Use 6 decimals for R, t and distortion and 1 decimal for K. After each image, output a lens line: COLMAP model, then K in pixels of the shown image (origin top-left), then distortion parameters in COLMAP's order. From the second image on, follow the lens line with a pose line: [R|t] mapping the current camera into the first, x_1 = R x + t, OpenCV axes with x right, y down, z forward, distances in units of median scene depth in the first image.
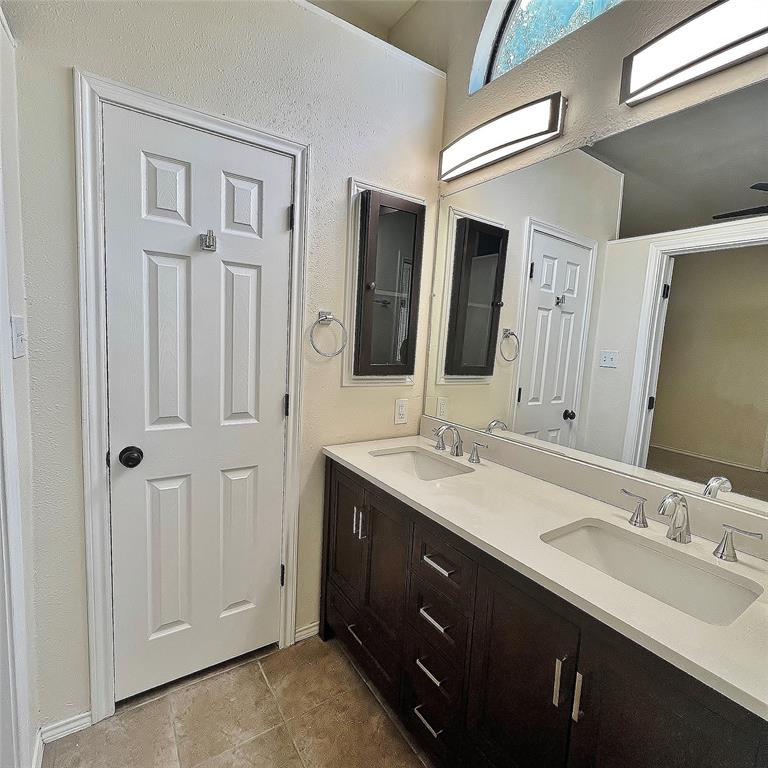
lens RADIAL K [[413.6, 0, 388.6], [0, 413.6, 384.0], [0, 0, 1]] dist [0.005024, 0.001094]
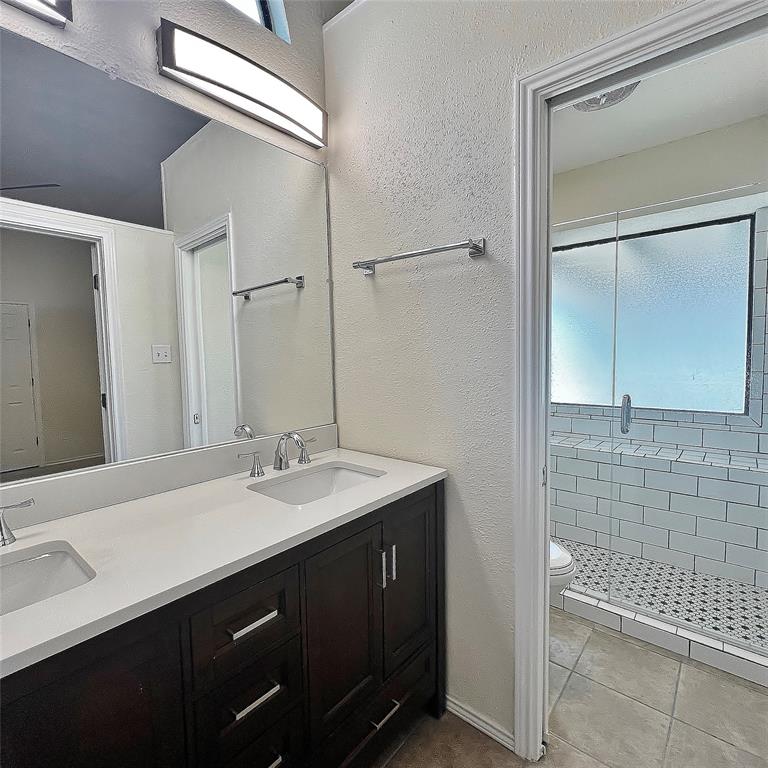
lens RADIAL K [[413.6, 0, 388.6], [0, 413.6, 384.0], [0, 0, 1]] dist [0.005024, 0.001094]
pose [[-0.268528, -0.167479, 0.948601, -0.632391], [0.070139, 0.978756, 0.192657, -0.139021], [-0.960715, 0.118268, -0.251077, 0.923507]]
